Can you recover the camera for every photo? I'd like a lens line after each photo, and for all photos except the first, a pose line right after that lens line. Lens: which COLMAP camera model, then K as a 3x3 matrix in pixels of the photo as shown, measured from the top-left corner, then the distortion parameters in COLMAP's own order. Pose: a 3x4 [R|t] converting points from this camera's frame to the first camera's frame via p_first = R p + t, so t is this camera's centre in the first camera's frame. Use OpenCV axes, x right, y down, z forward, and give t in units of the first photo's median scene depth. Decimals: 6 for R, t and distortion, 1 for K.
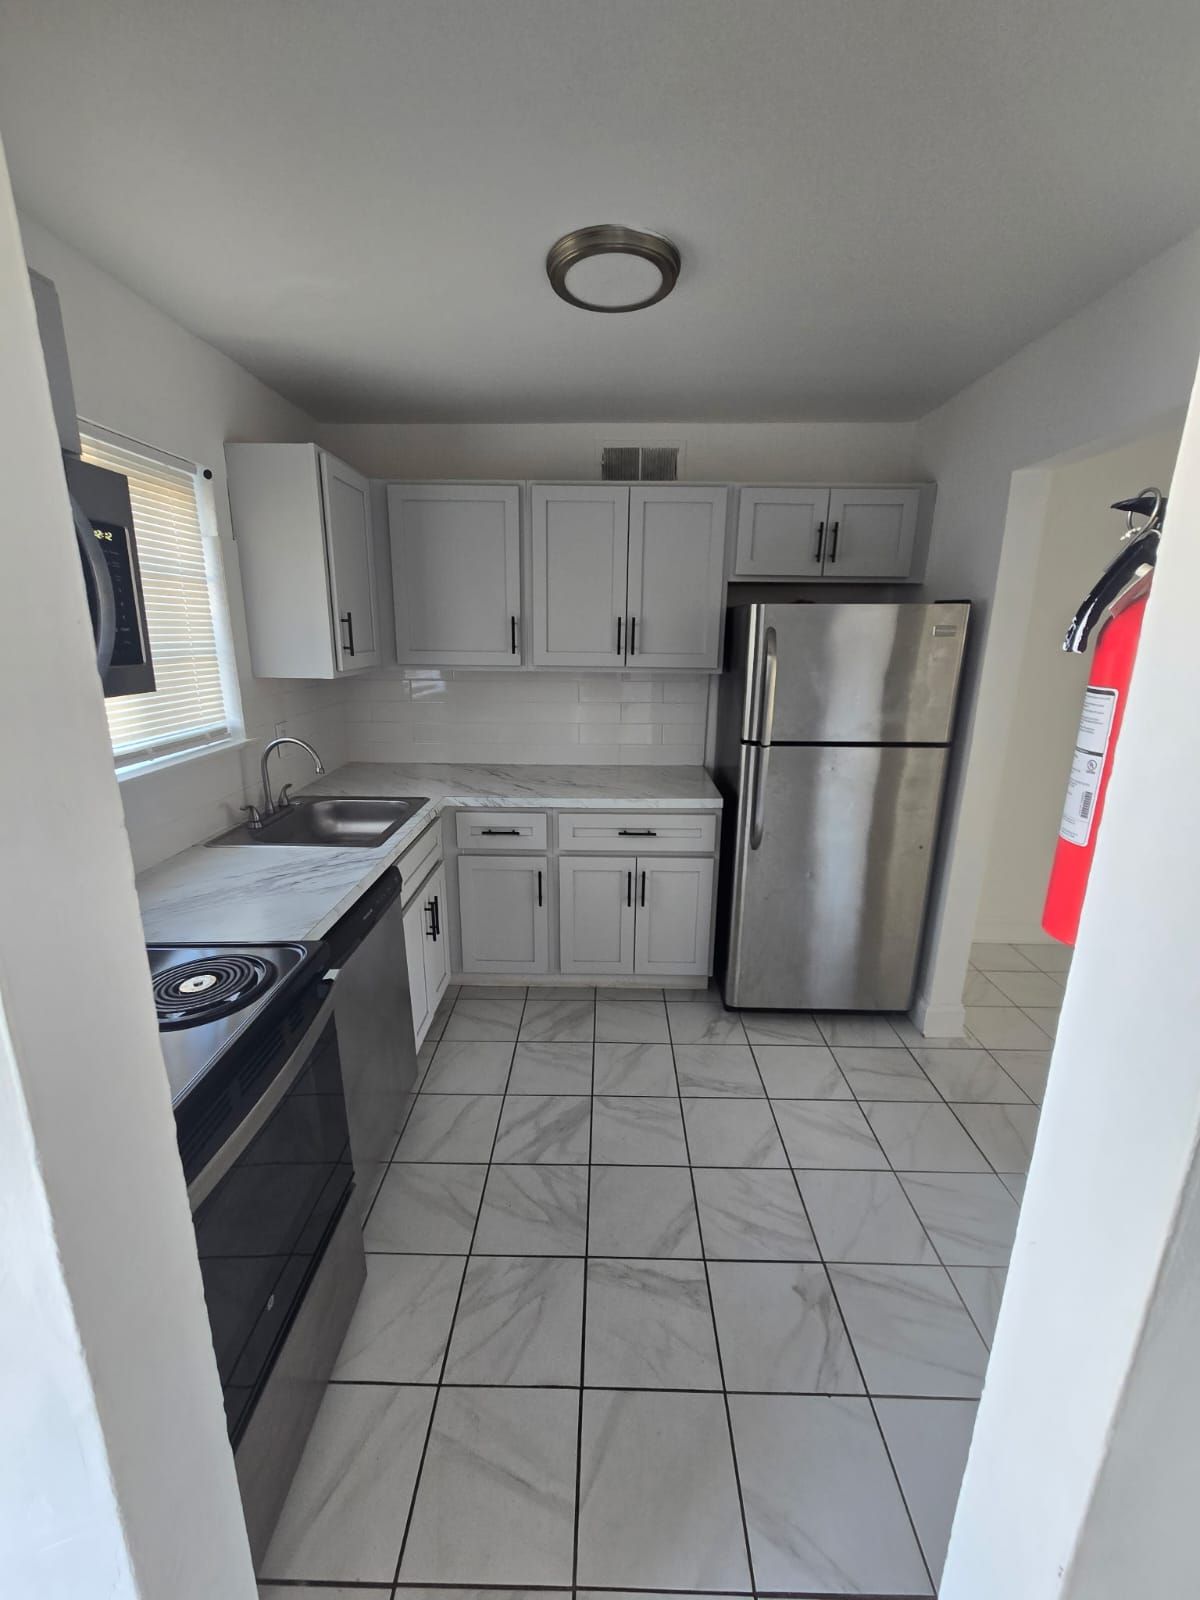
lens RADIAL K [[659.3, 0, 596.1], [0, 659.3, 797.7], [0, 0, 1]] dist [0.000471, -0.000003]
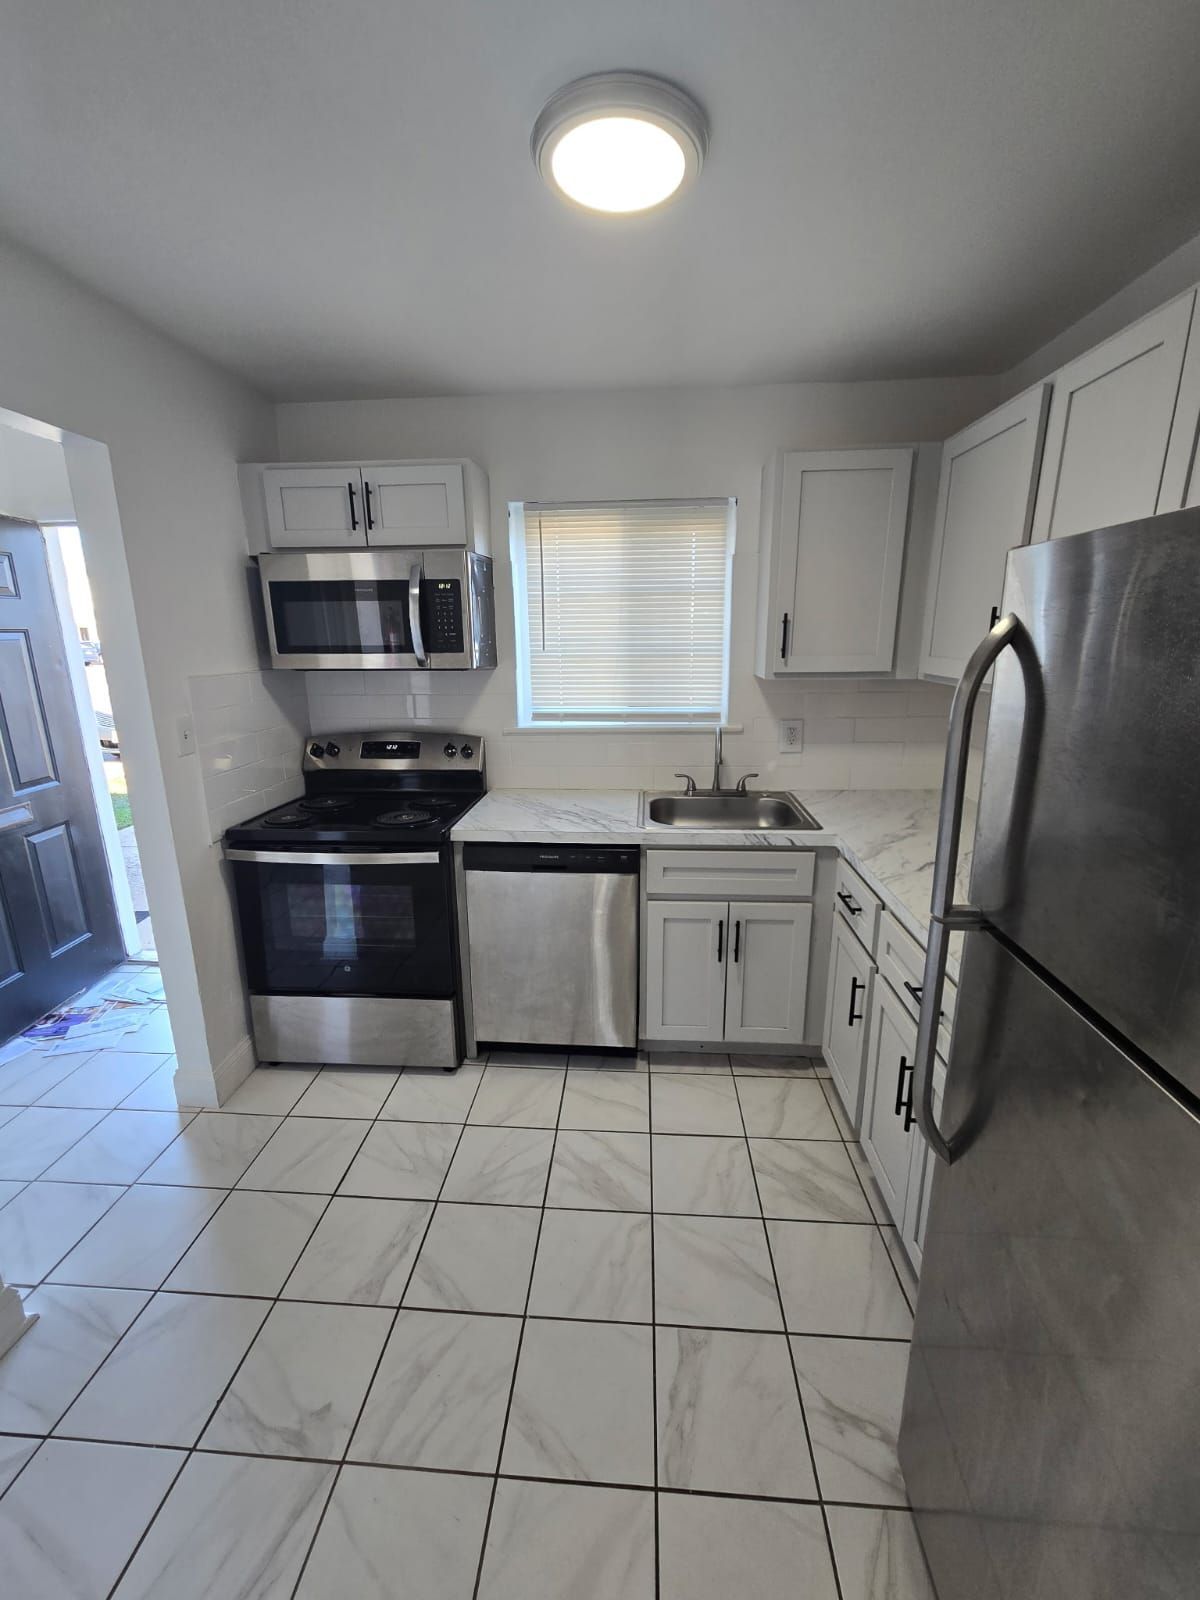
lens RADIAL K [[659.3, 0, 596.1], [0, 659.3, 797.7], [0, 0, 1]] dist [0.000471, -0.000003]
pose [[-0.056162, 0.235125, -0.970341, 0.797791], [-0.236888, 0.940986, 0.241723, -0.241011], [0.969912, 0.243438, 0.002850, 0.988152]]
